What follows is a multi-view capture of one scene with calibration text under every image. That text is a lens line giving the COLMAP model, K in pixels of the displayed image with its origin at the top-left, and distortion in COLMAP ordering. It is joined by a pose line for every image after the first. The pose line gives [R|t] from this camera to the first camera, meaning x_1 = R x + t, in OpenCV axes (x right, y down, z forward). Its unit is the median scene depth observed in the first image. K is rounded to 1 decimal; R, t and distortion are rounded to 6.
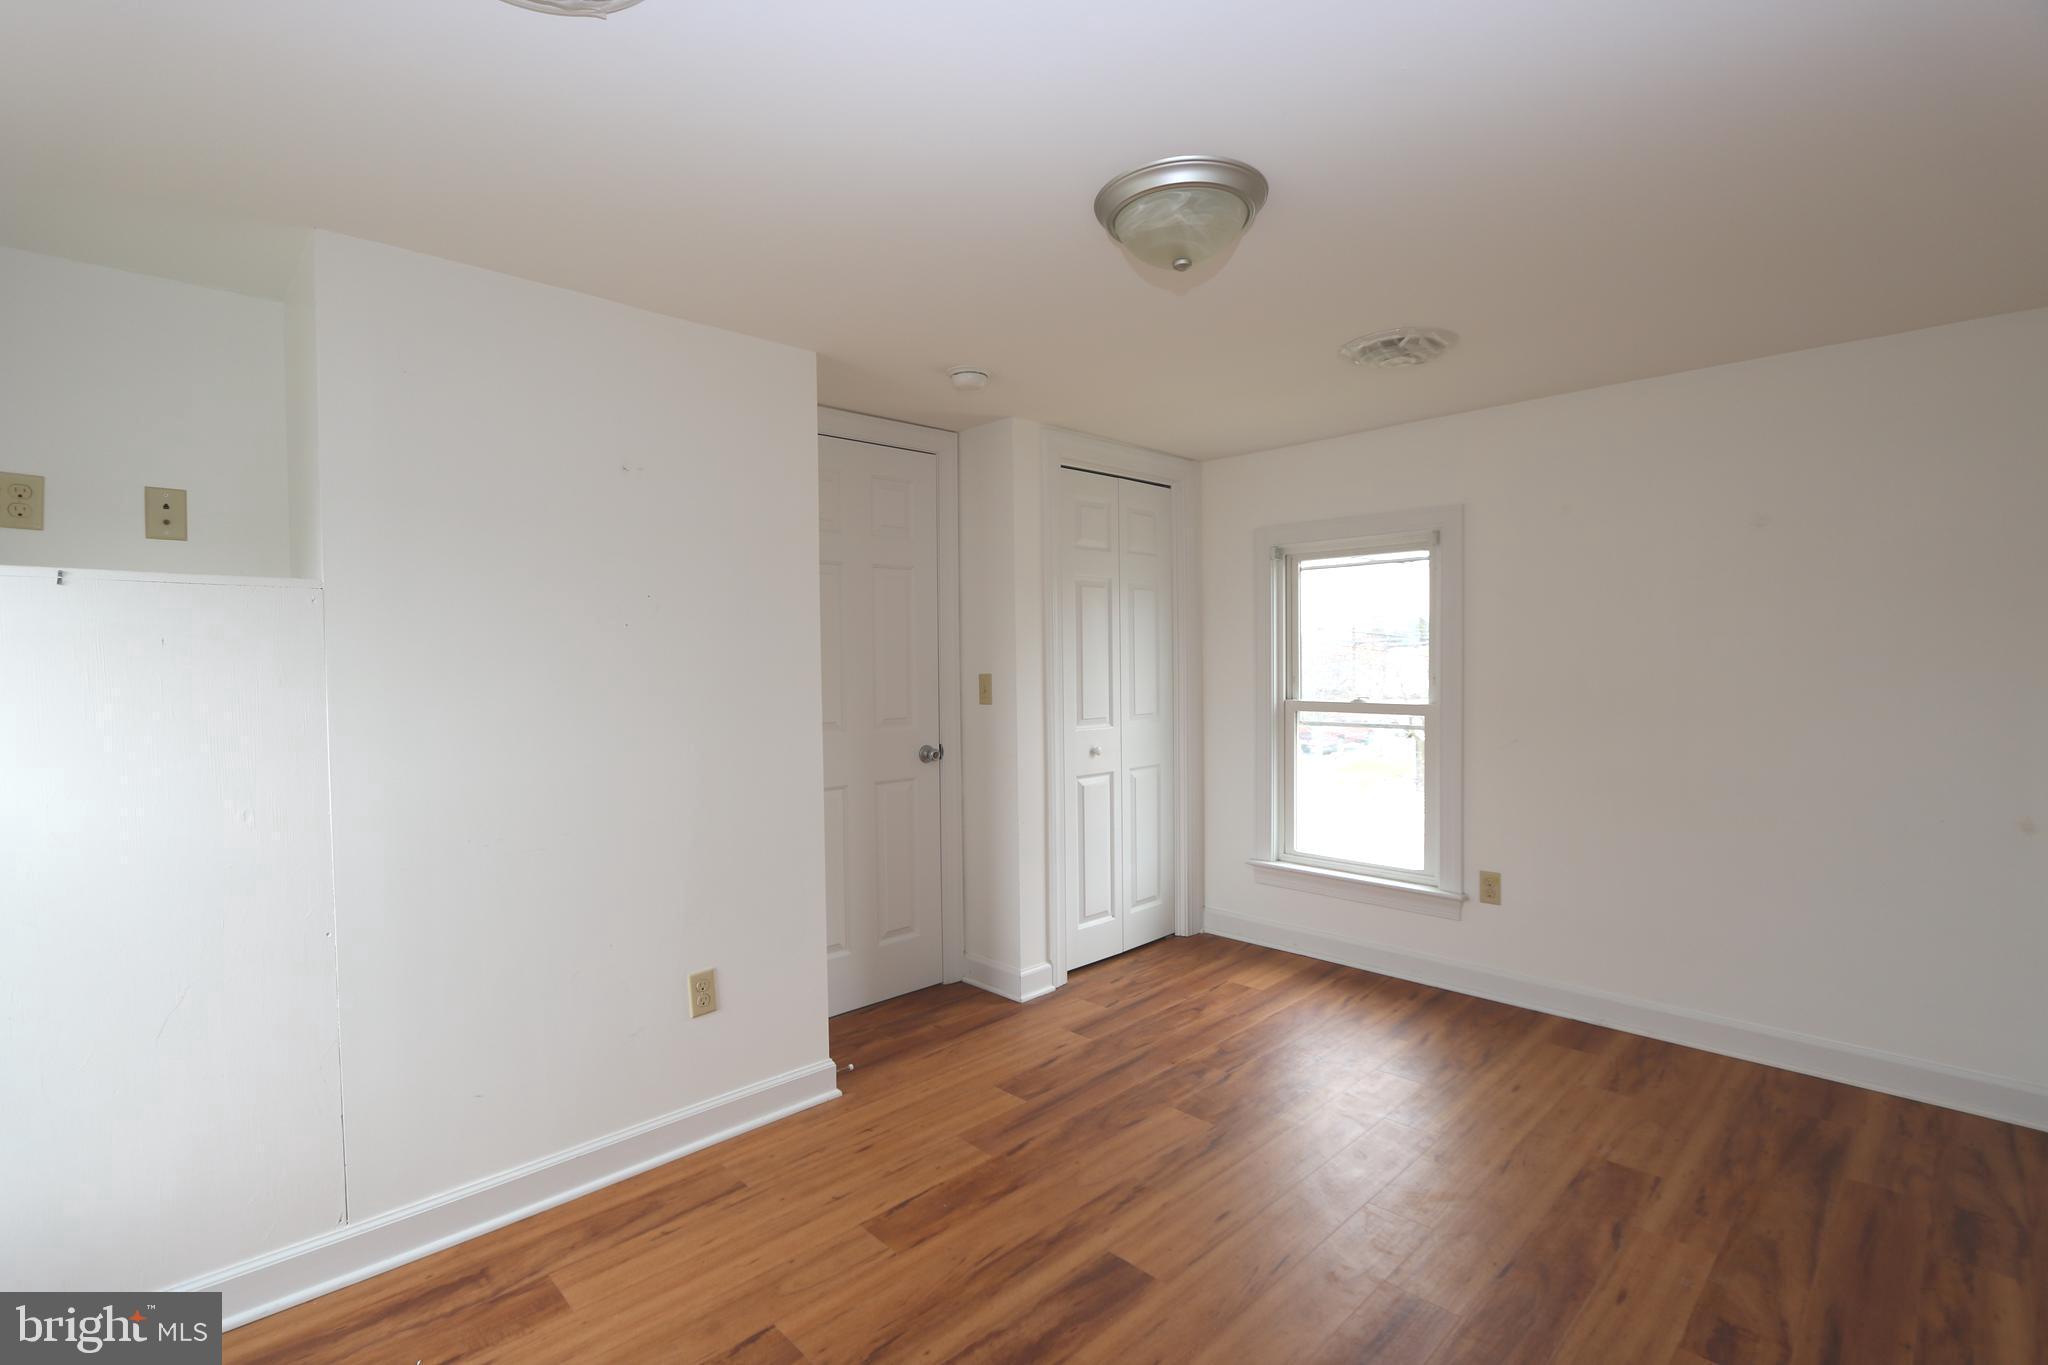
lens RADIAL K [[935.3, 0, 1009.9], [0, 935.3, 683.5], [0, 0, 1]] dist [-0.019074, 0.000465]
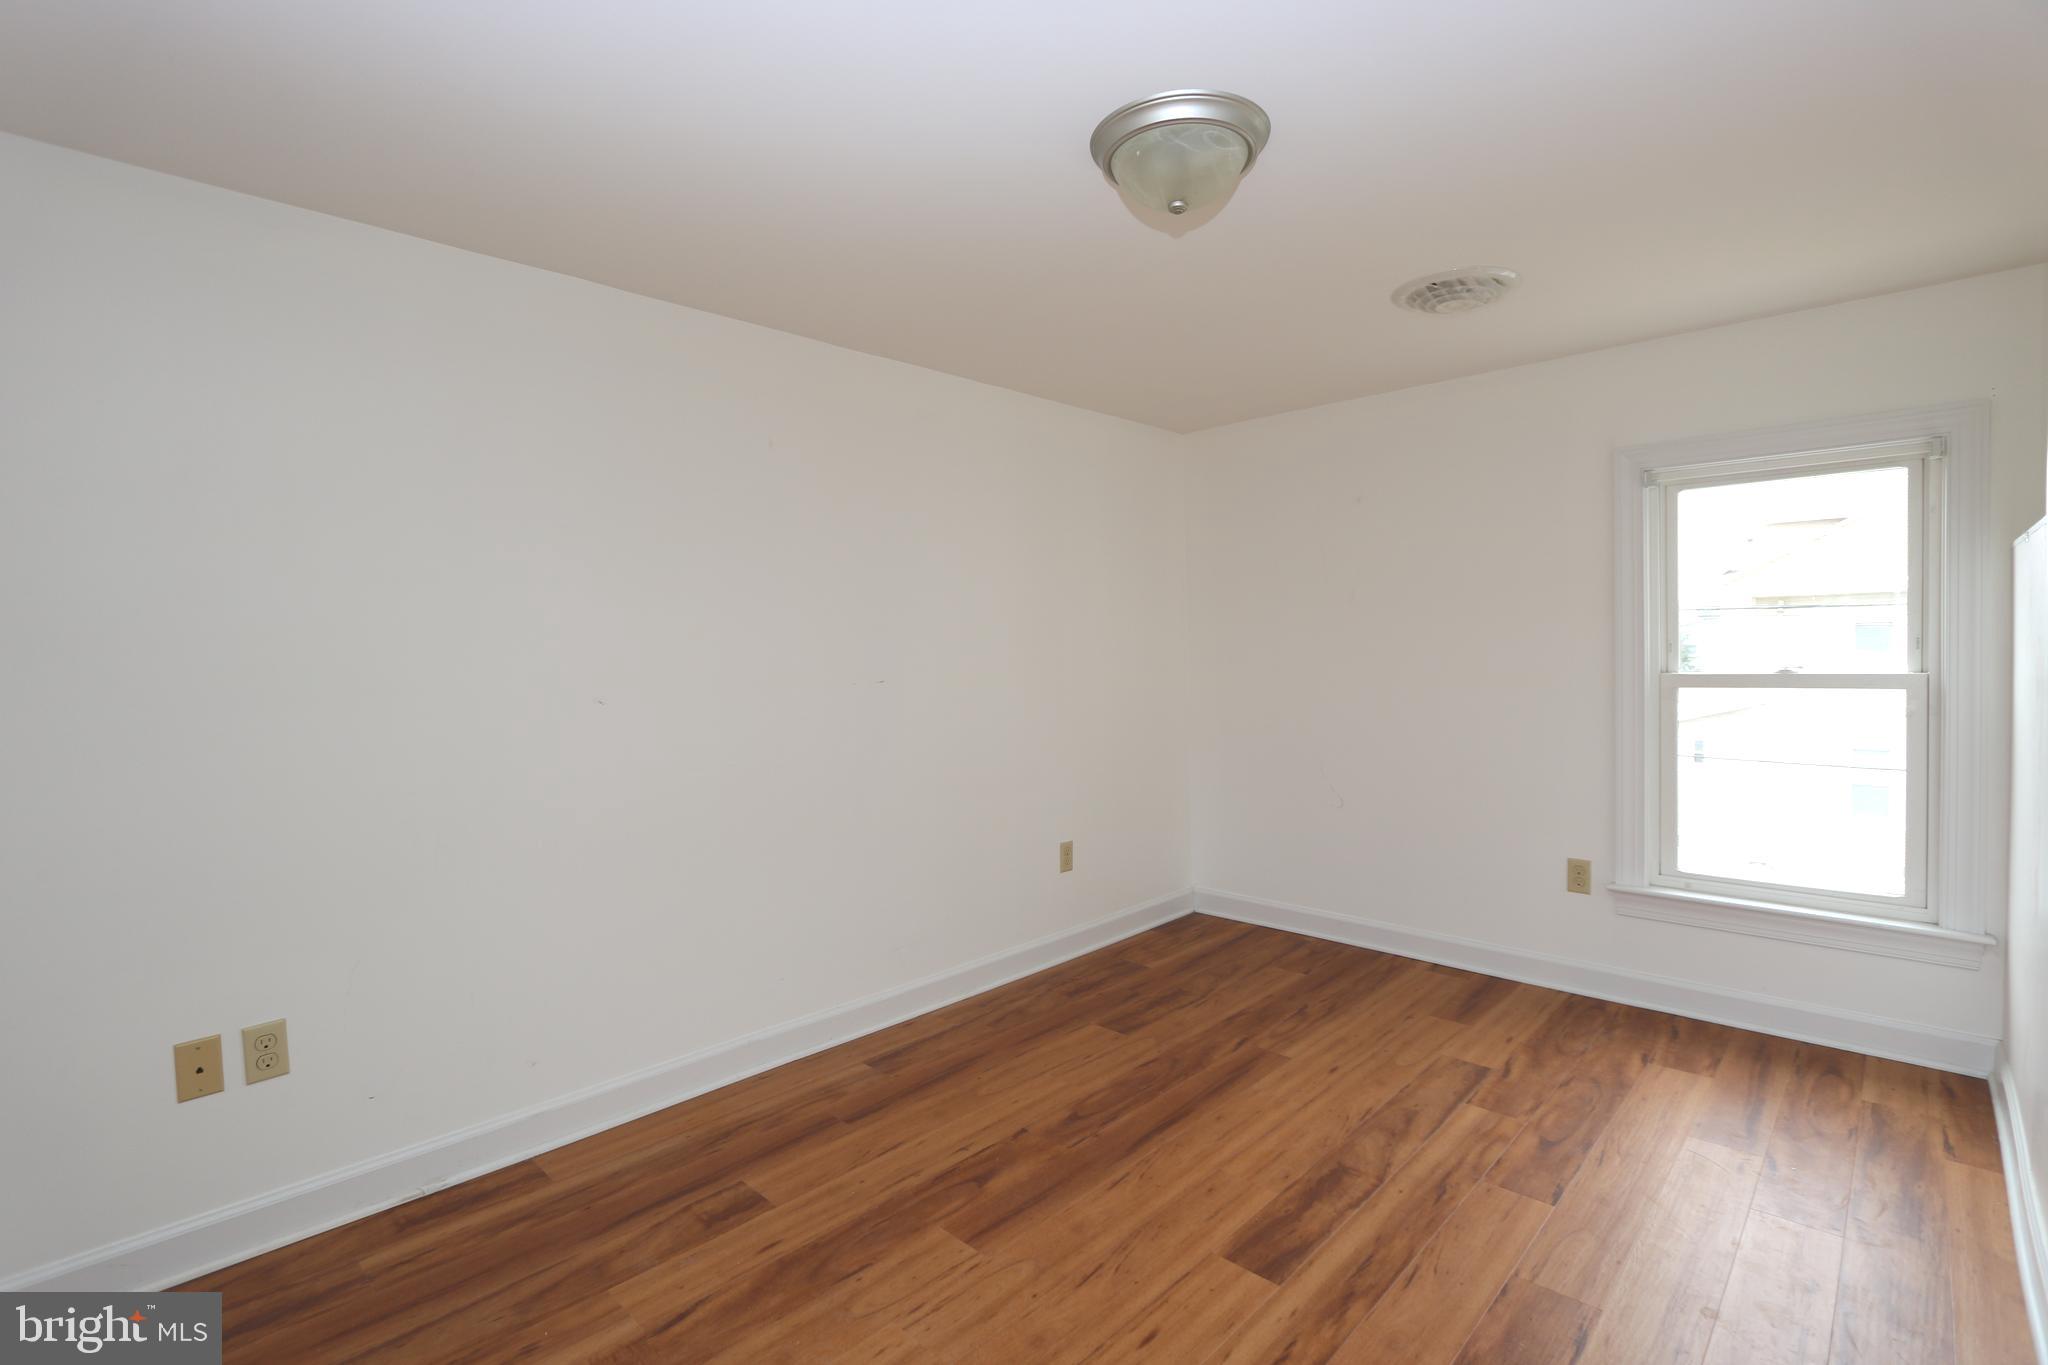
lens RADIAL K [[935.0, 0, 1013.5], [0, 935.0, 679.5], [0, 0, 1]] dist [-0.013940, 0.000245]
pose [[-0.998824, 0.028132, -0.039493, 0.260033], [0.026042, 0.998282, 0.052487, -0.010176], [0.040902, 0.051397, -0.997840, 1.265844]]
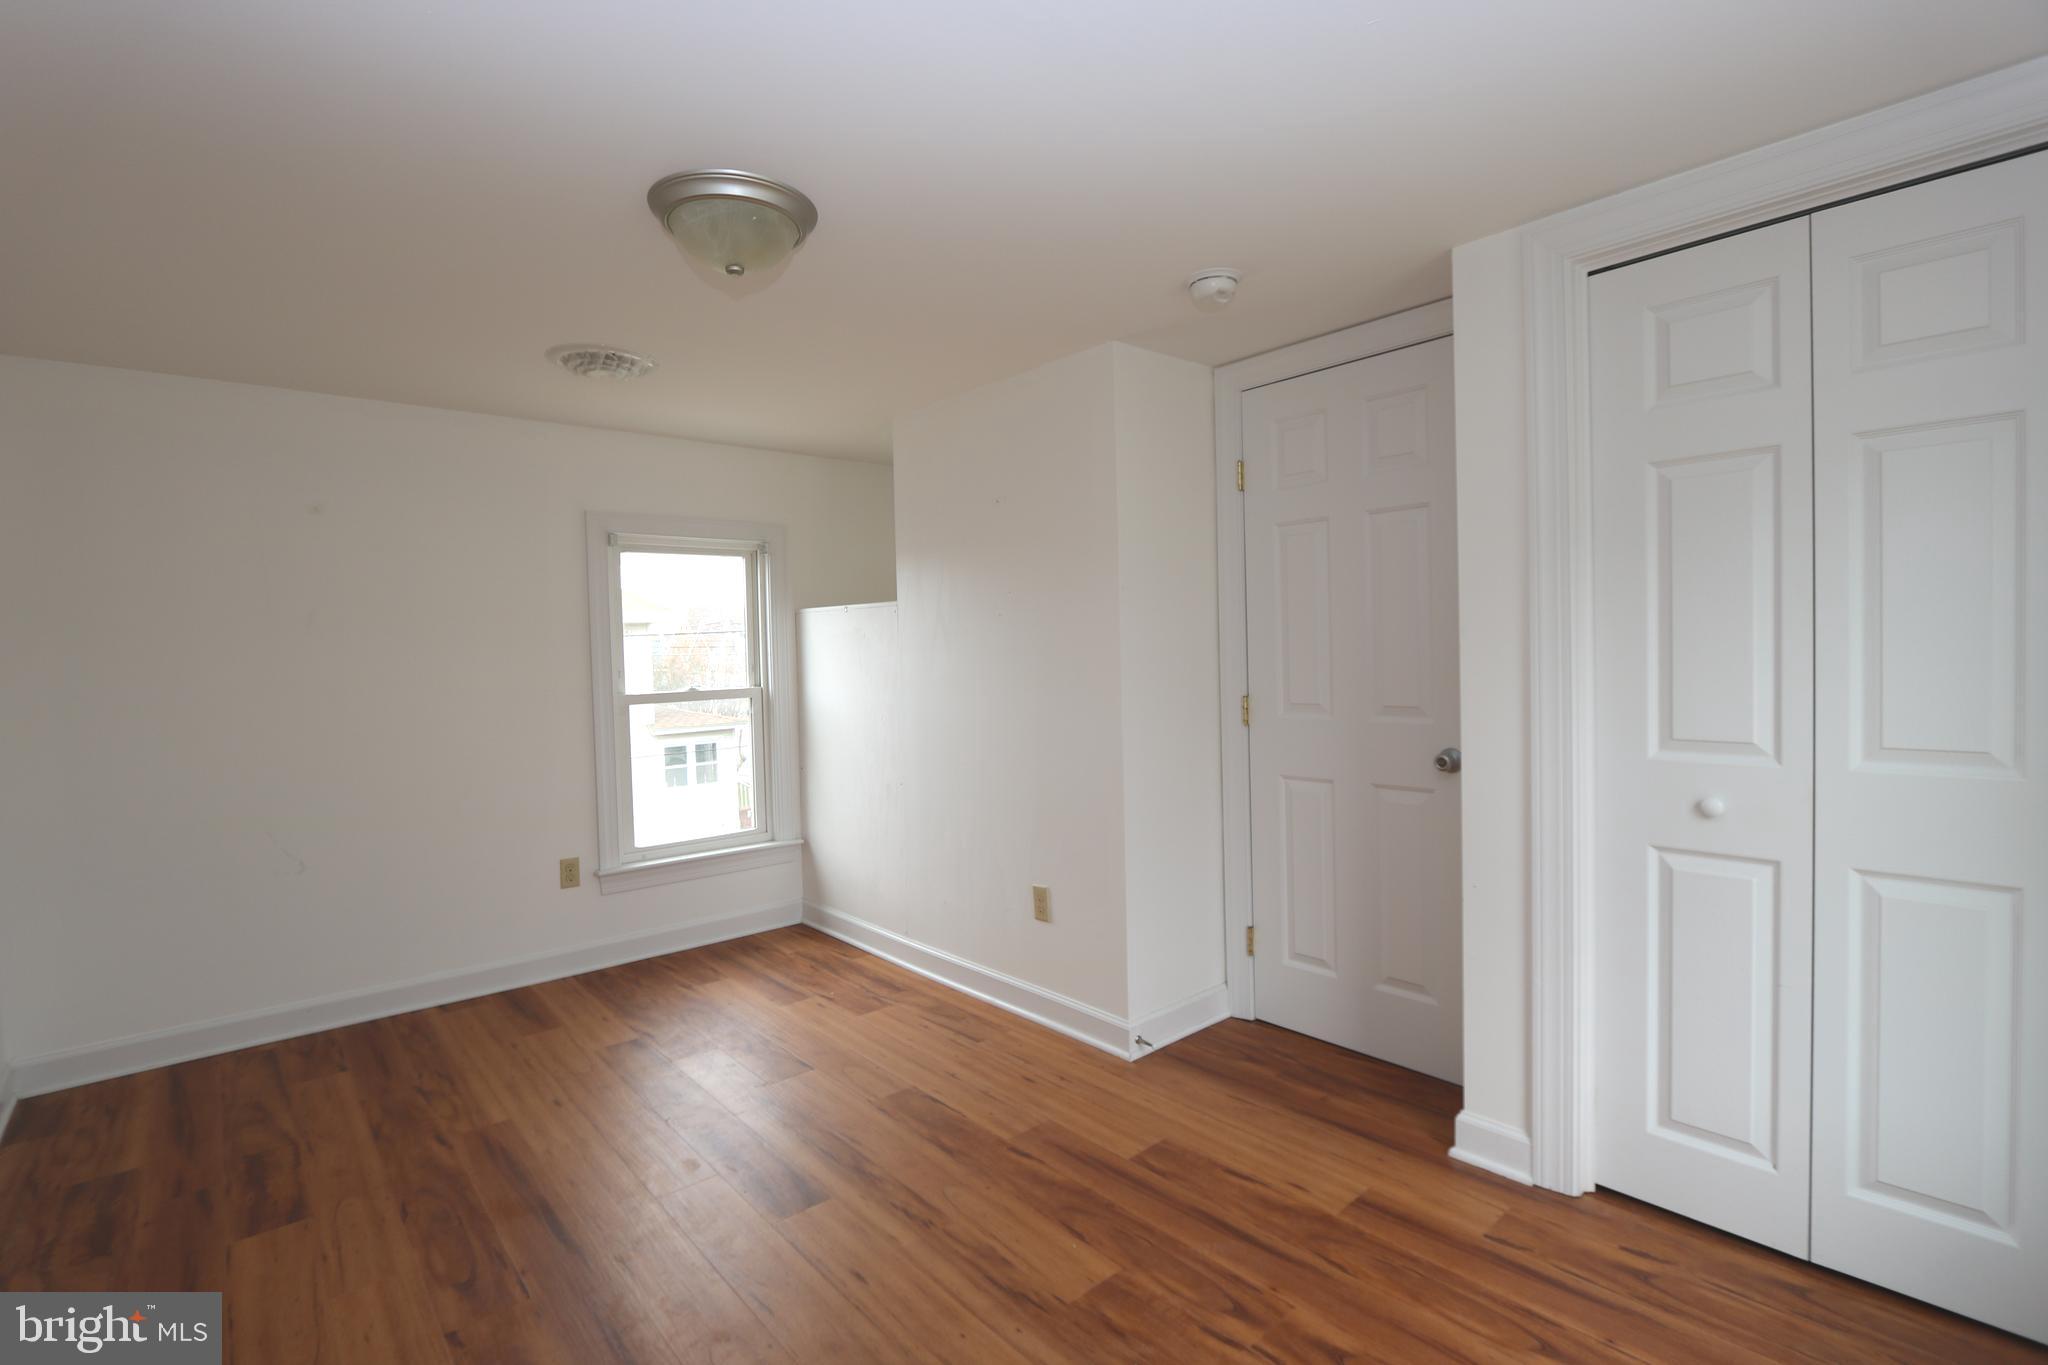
lens RADIAL K [[935.3, 0, 1009.9], [0, 935.3, 683.5], [0, 0, 1]] dist [-0.019074, 0.000465]
pose [[-0.045711, 0.050654, -0.997670, 0.785003], [0.002168, 0.998716, 0.050608, -0.024771], [0.998952, 0.000150, -0.045762, 0.865334]]
